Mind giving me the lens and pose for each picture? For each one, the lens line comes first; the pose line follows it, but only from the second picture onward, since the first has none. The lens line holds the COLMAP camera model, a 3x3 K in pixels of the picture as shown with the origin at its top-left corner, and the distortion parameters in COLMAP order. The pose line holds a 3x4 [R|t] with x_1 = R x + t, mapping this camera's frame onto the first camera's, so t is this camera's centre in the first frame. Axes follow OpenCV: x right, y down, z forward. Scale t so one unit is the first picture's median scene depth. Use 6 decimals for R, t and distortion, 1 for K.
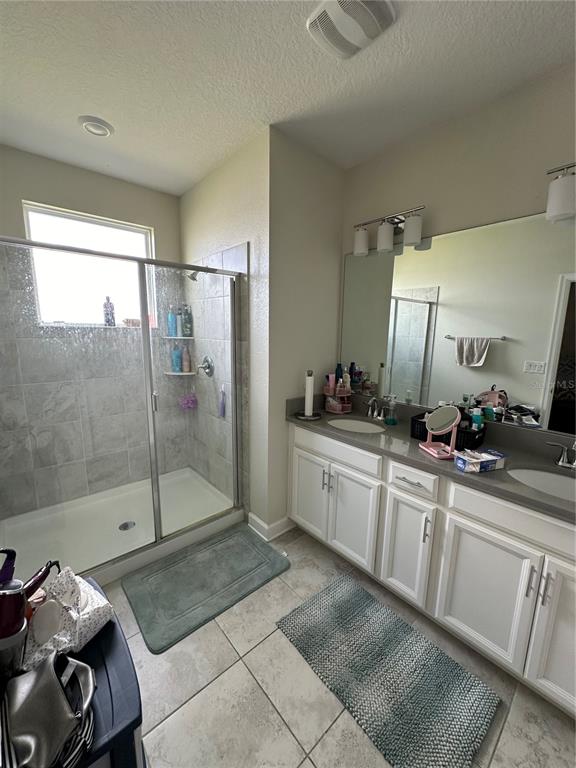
lens RADIAL K [[308.2, 0, 288.7], [0, 308.2, 386.3], [0, 0, 1]] dist [-0.000600, 0.000502]
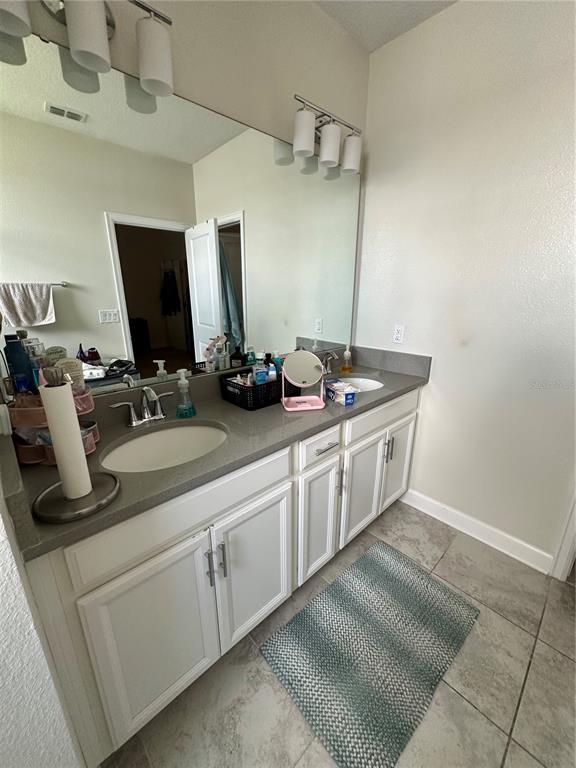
lens RADIAL K [[308.2, 0, 291.8], [0, 308.2, 371.3], [0, 0, 1]] dist [-0.000600, 0.000502]
pose [[-0.035477, -0.273093, 0.961333, -0.283111], [0.172469, 0.945833, 0.275054, -0.110874], [-0.984376, 0.175558, 0.013545, 0.808716]]
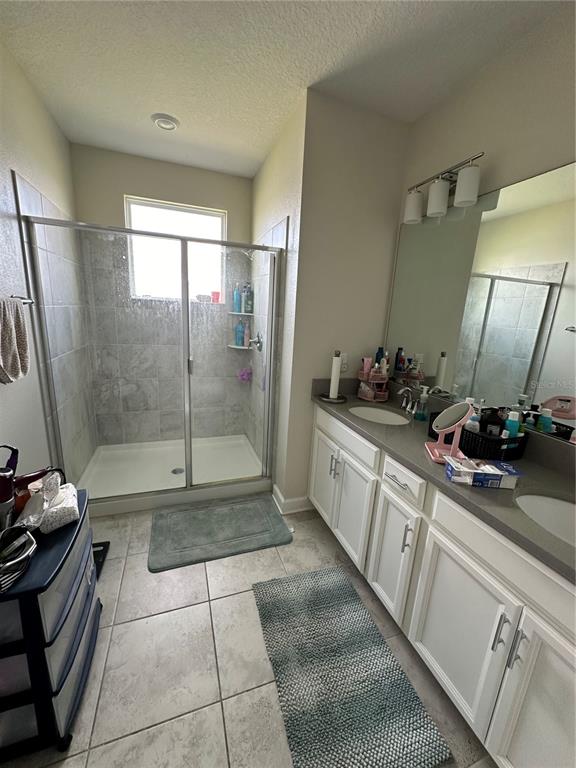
lens RADIAL K [[308.2, 0, 287.1], [0, 308.2, 386.4], [0, 0, 1]] dist [-0.000600, 0.000502]
pose [[0.928944, 0.119962, -0.350245, 0.290116], [-0.105064, 0.992574, 0.061309, 0.016702], [0.354999, -0.020155, 0.934649, 0.059719]]
